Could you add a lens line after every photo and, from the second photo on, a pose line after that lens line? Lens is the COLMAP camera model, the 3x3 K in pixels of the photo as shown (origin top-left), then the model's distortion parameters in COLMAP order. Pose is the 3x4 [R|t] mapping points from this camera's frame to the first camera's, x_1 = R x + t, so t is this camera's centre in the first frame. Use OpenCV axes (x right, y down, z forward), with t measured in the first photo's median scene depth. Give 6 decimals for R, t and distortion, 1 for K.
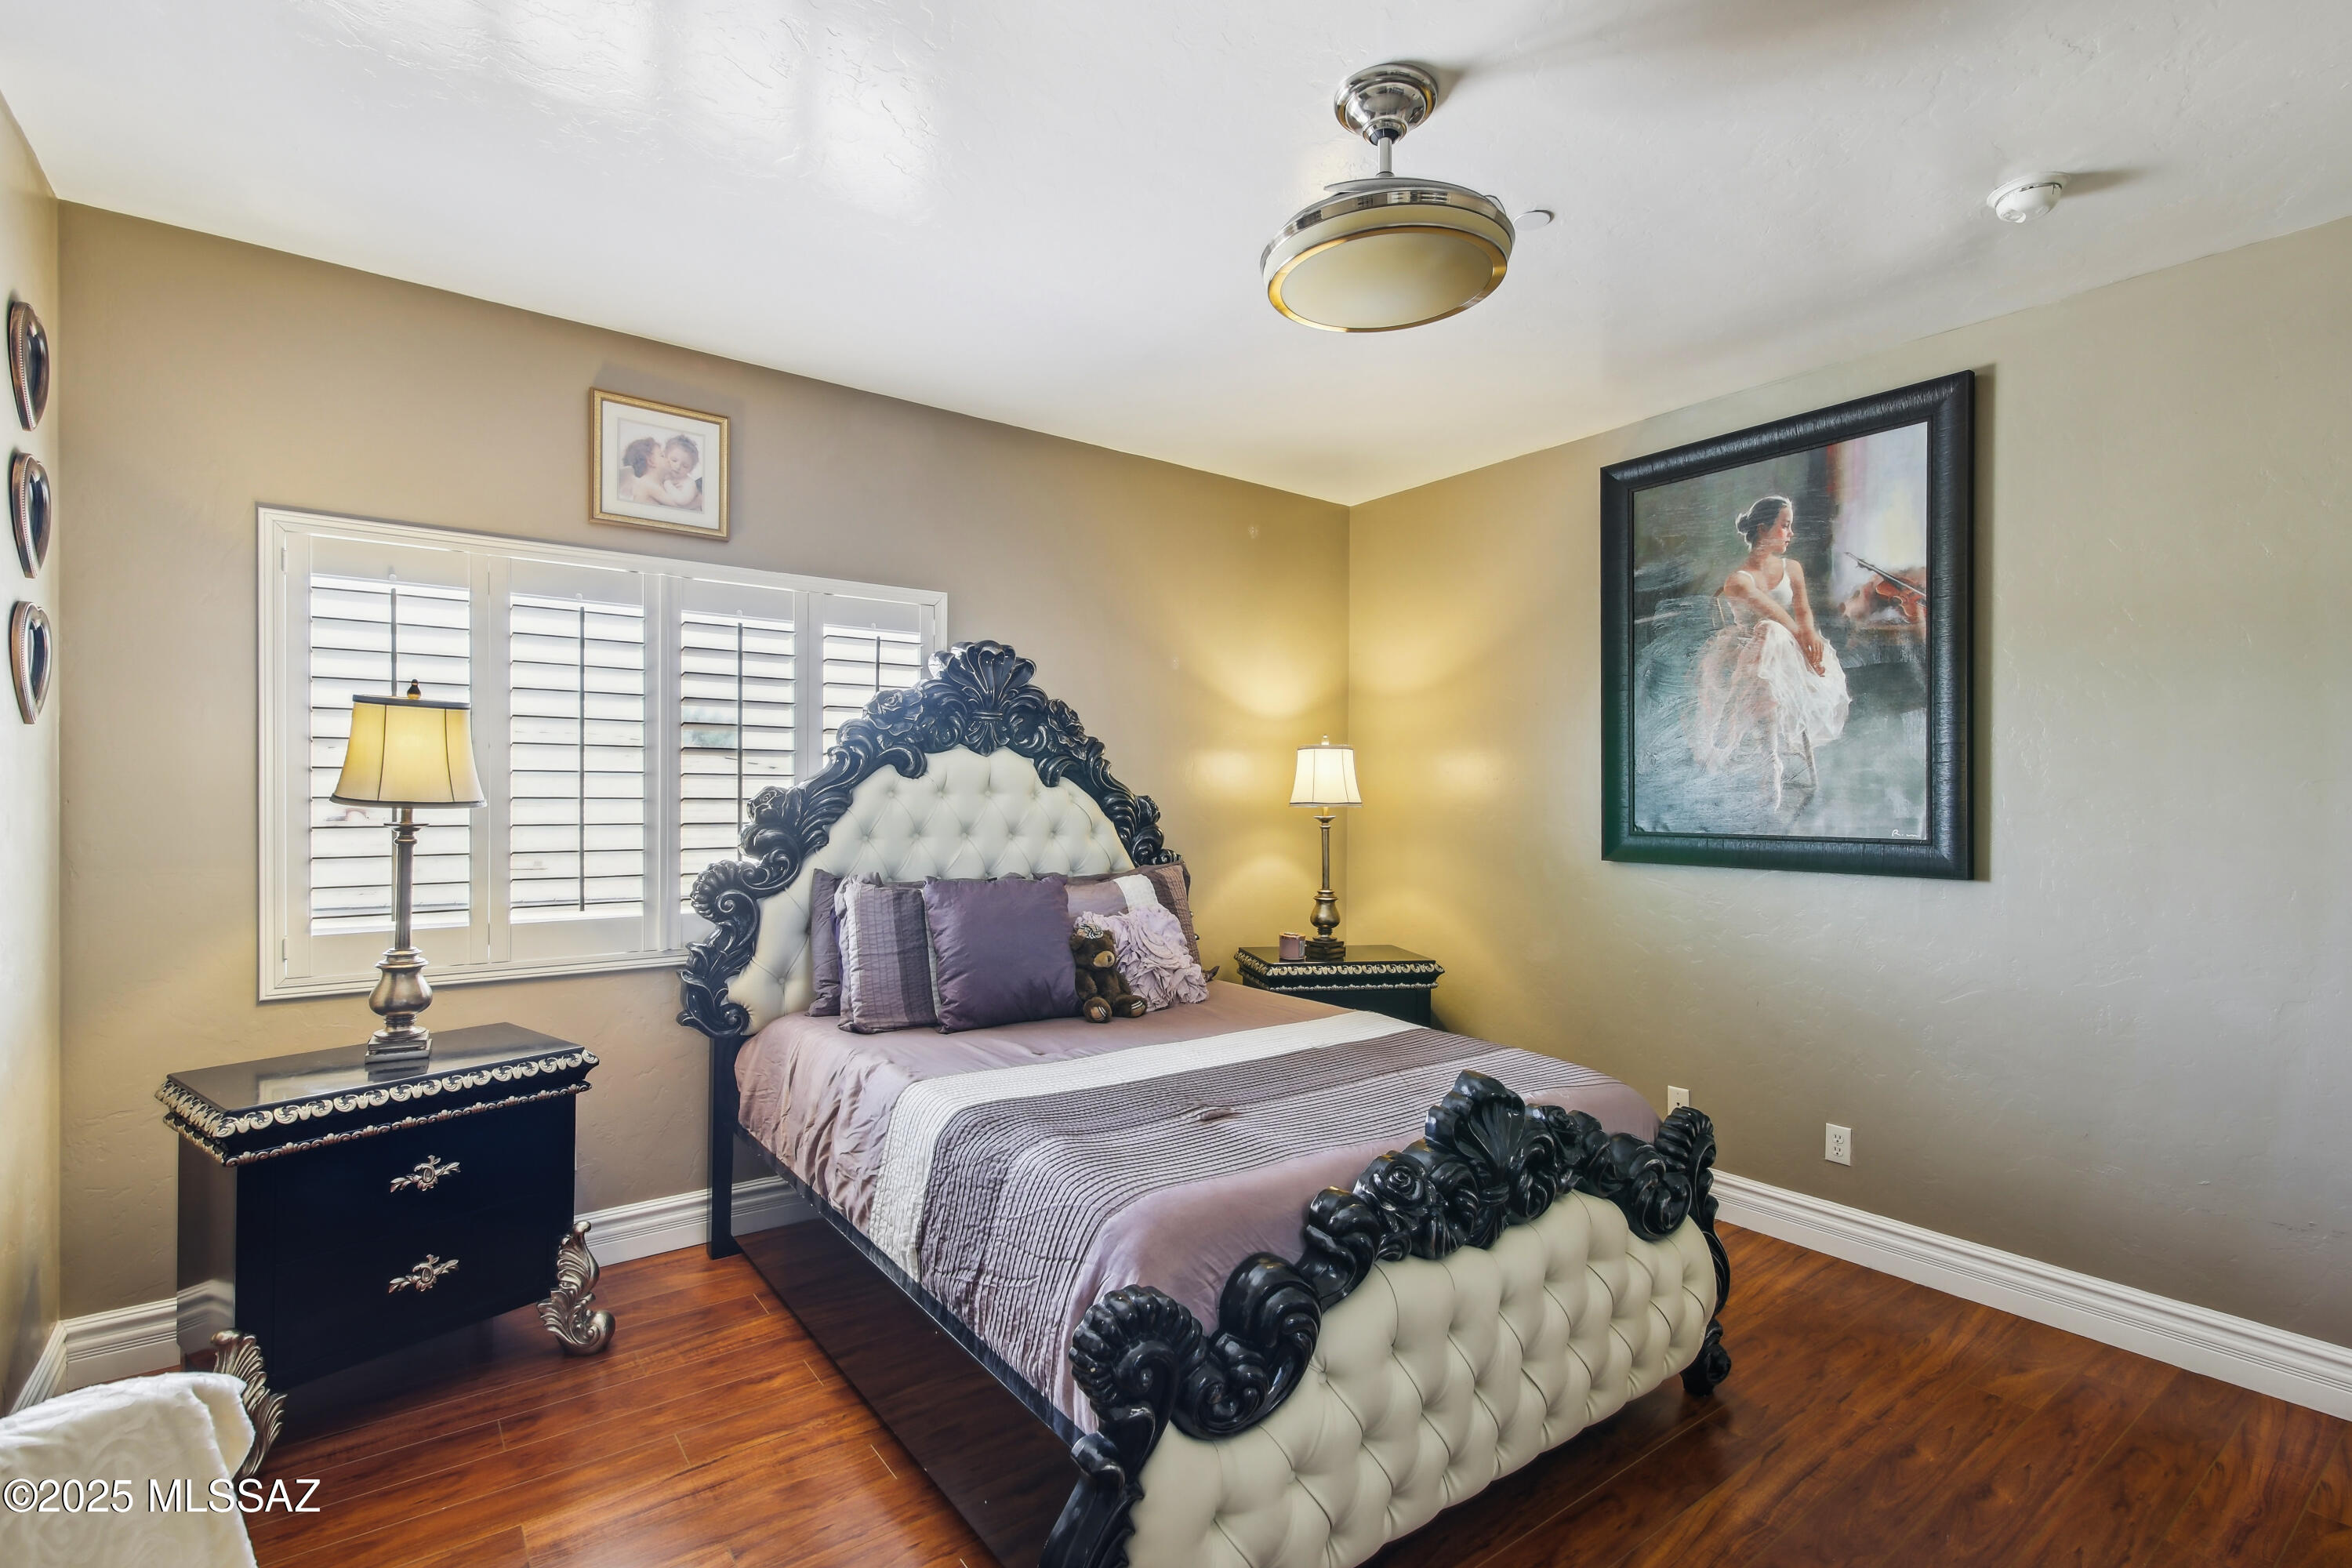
lens RADIAL K [[1071.8, 0, 1179.2], [0, 1071.8, 791.1], [0, 0, 1]] dist [0.003828, -0.000399]
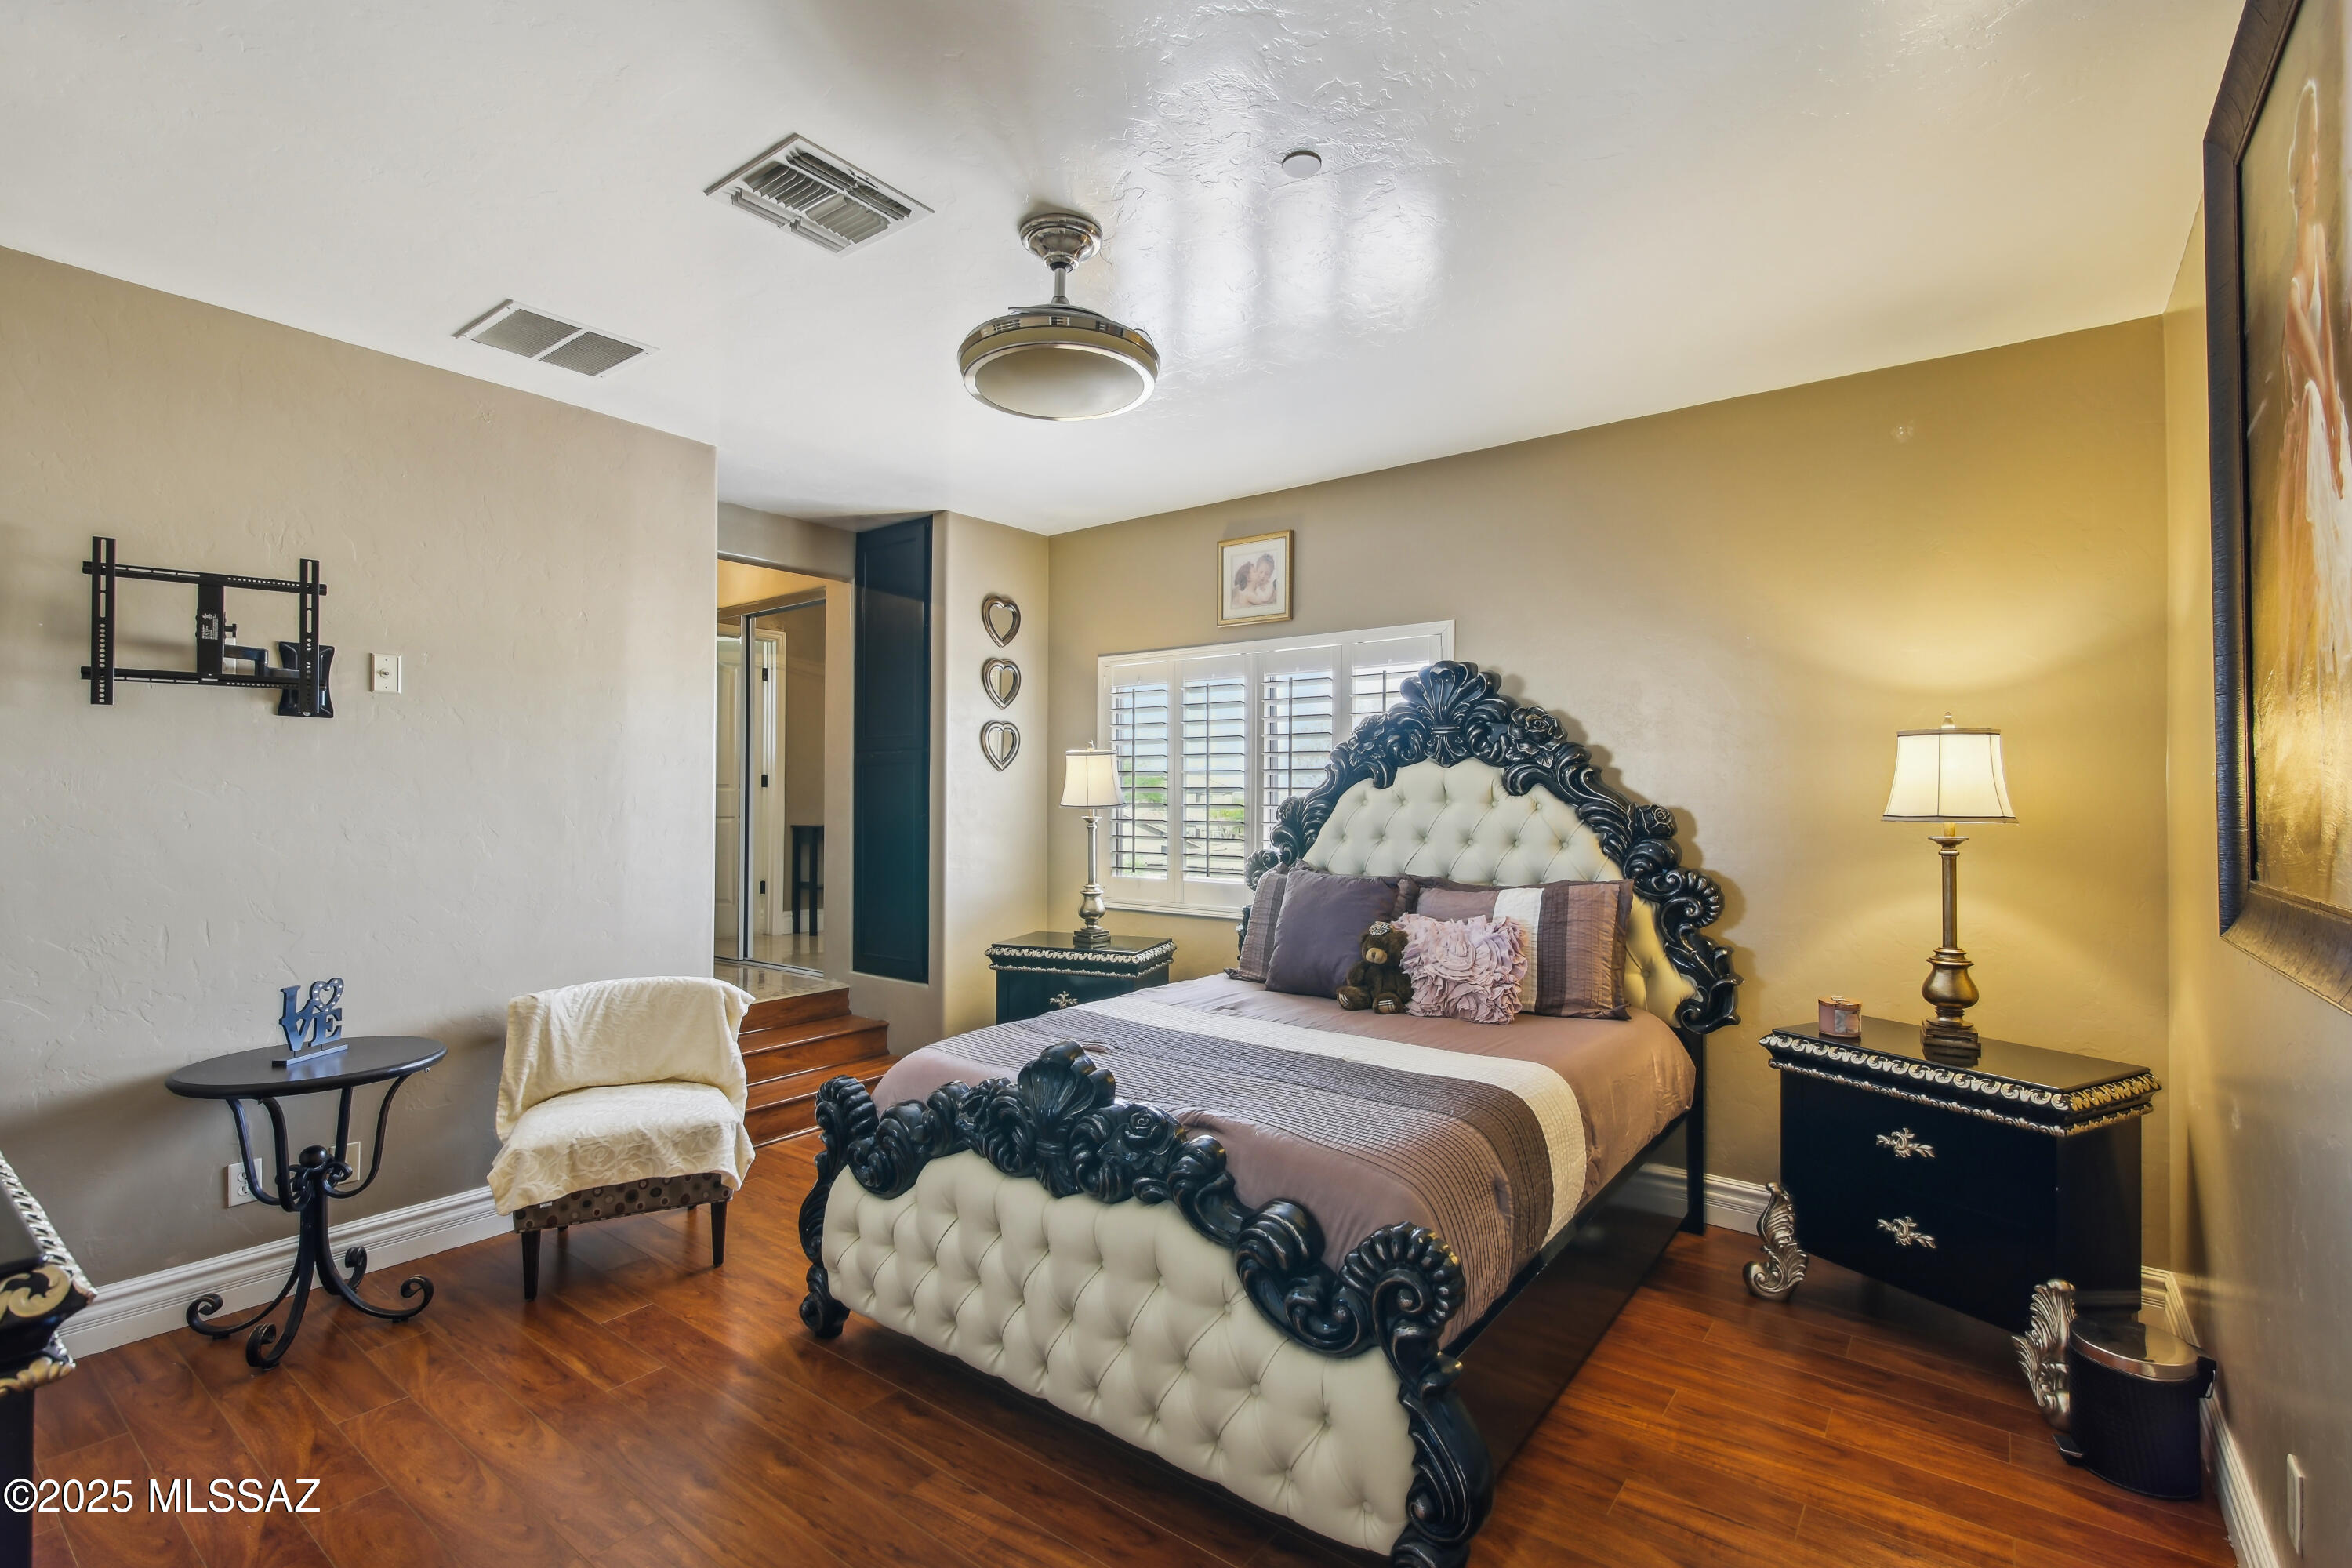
lens RADIAL K [[1071.8, 0, 1176.3], [0, 1071.8, 780.2], [0, 0, 1]] dist [0.003828, -0.000399]
pose [[0.270410, -0.012547, -0.962663, 0.881790], [0.006152, 0.999917, -0.011304, -0.010753], [0.962726, -0.002866, 0.270465, 0.488506]]
